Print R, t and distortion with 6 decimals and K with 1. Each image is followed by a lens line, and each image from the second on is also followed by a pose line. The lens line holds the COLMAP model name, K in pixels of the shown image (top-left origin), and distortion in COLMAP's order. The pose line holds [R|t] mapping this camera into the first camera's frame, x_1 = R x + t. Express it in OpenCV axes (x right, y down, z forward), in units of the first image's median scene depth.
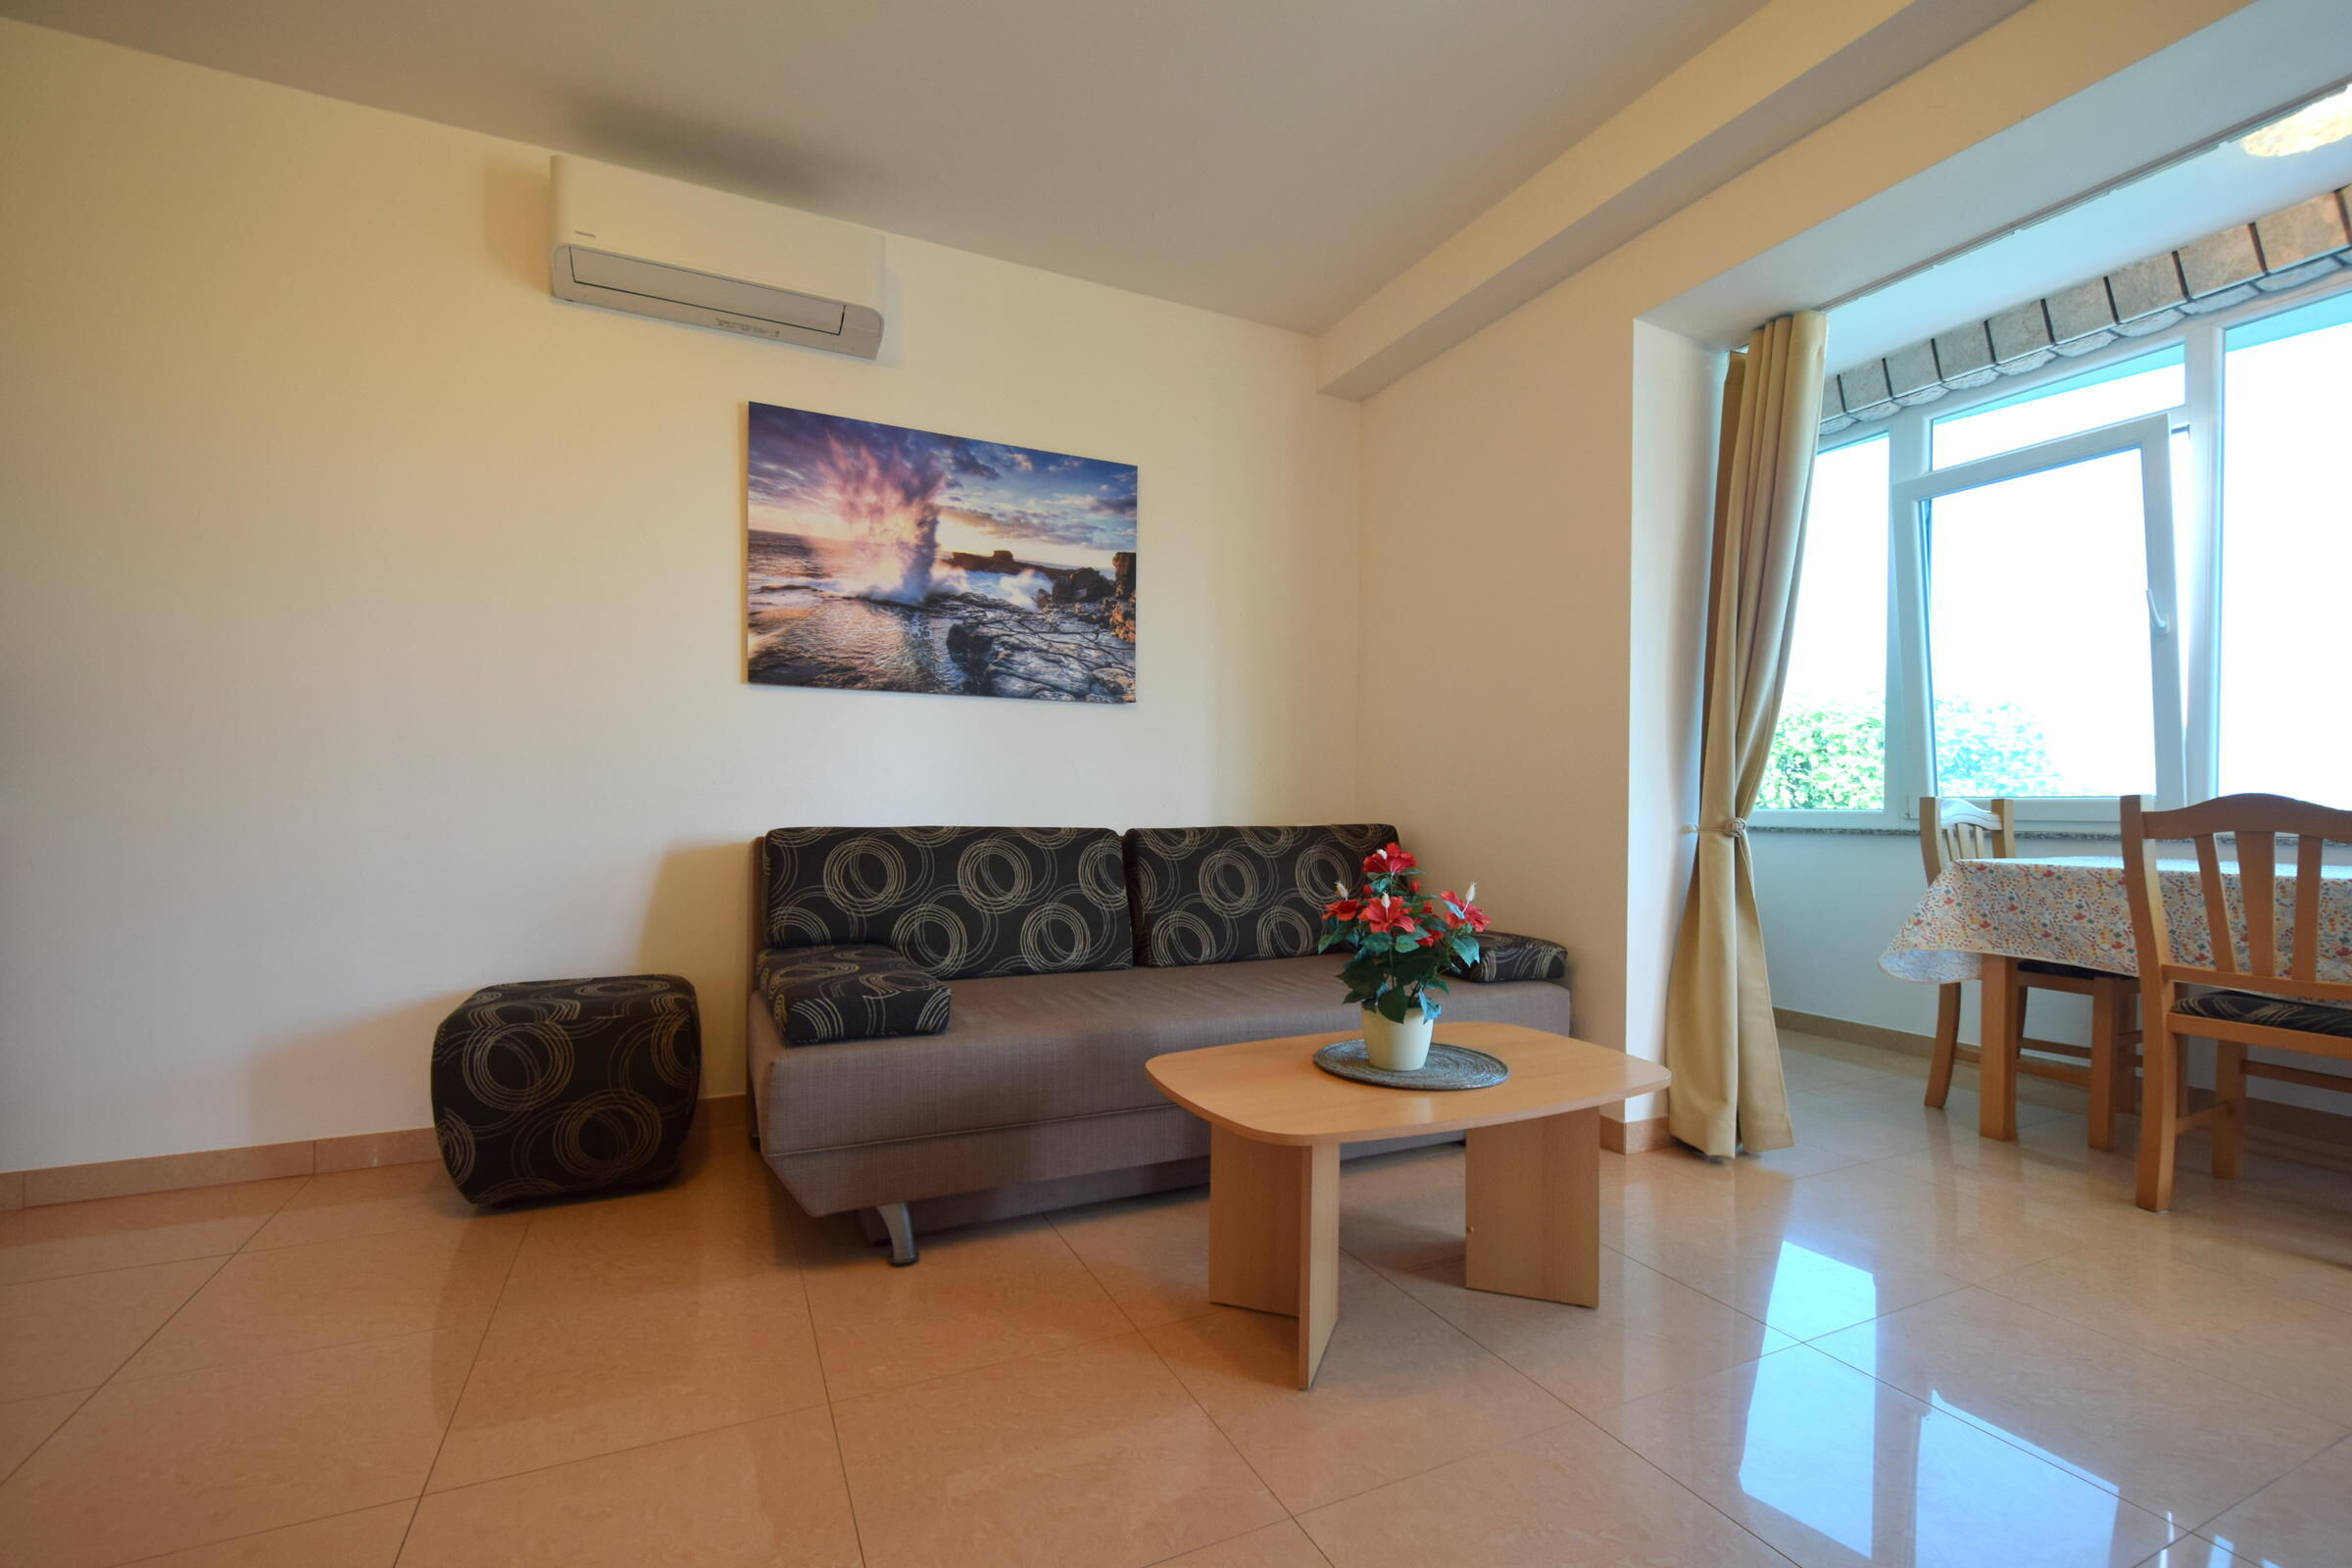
lens RADIAL K [[1024.2, 0, 1183.1], [0, 1024.2, 813.5], [0, 0, 1]] dist [0.007263, -0.006969]
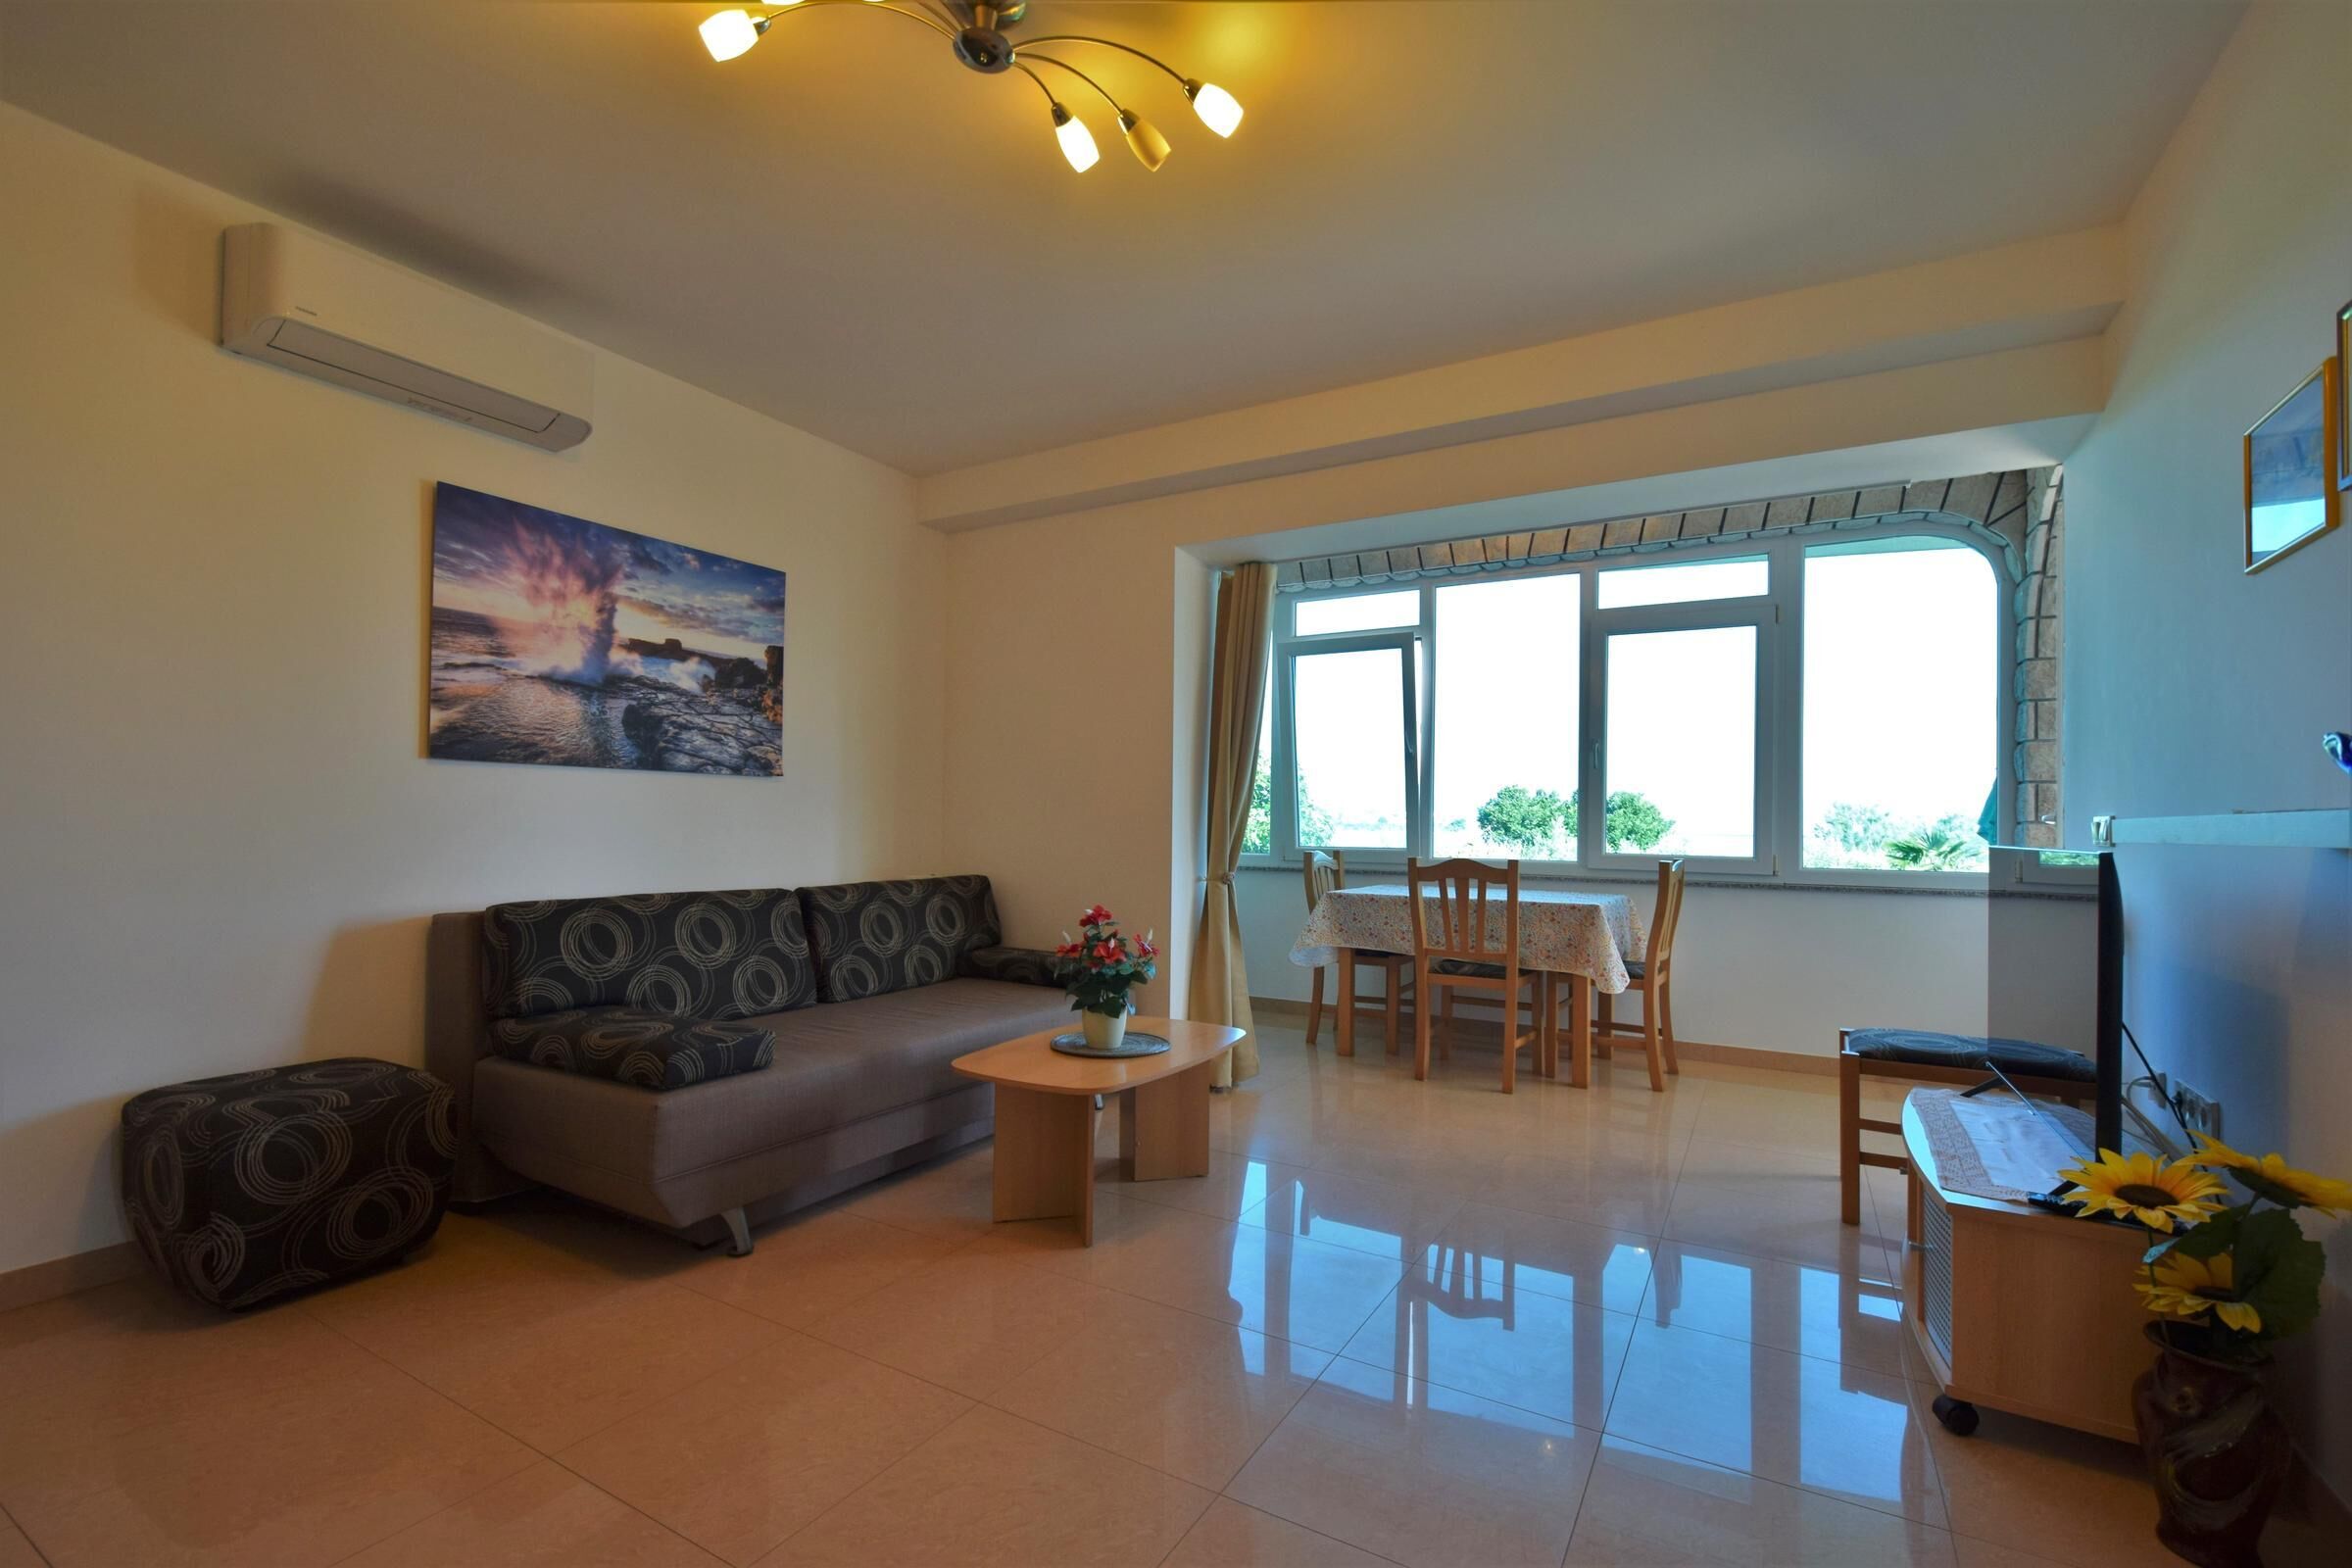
lens RADIAL K [[1024.2, 0, 1183.1], [0, 1024.2, 813.5], [0, 0, 1]] dist [0.007263, -0.006969]
pose [[0.826838, 0.007422, 0.562391, -0.354939], [-0.000451, 0.999921, -0.012534, -0.056842], [-0.562439, 0.010110, 0.826777, -0.230777]]
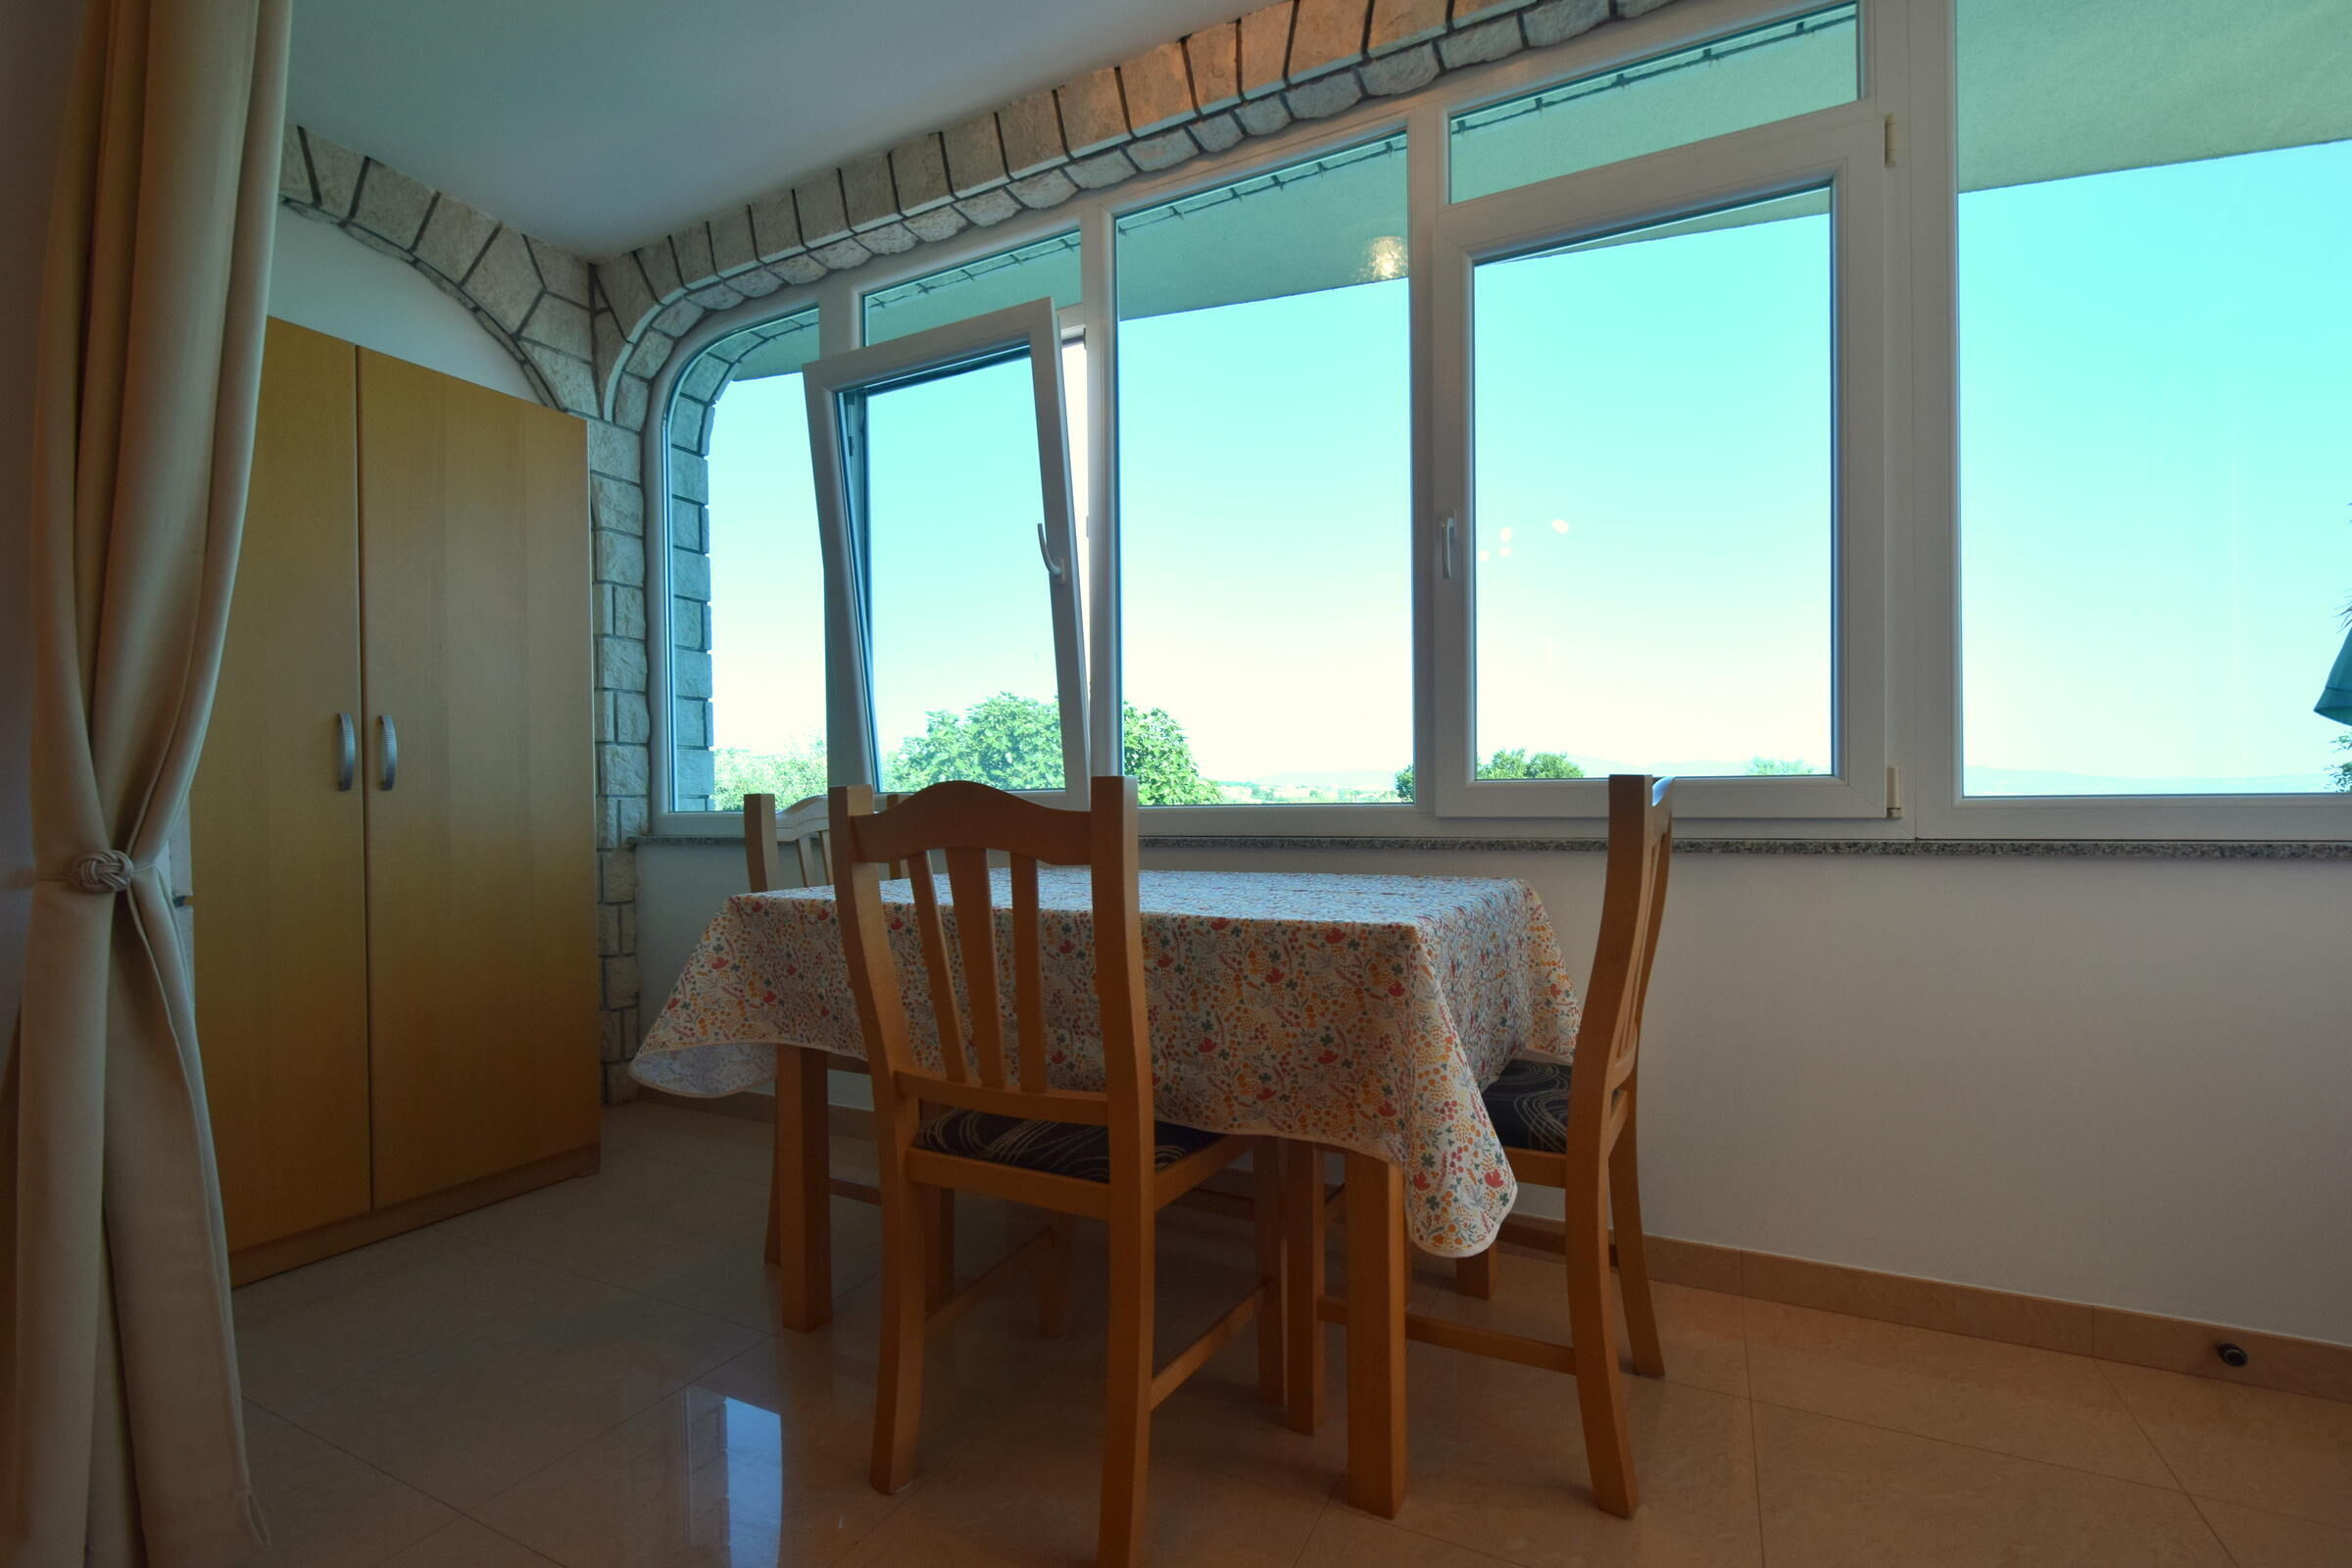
lens RADIAL K [[1024.2, 0, 1183.1], [0, 1024.2, 813.5], [0, 0, 1]] dist [0.007263, -0.006969]
pose [[0.789055, -0.025557, 0.613791, 0.555011], [0.024789, 0.999645, 0.009757, -0.002873], [-0.613823, 0.007517, 0.789408, 0.326252]]
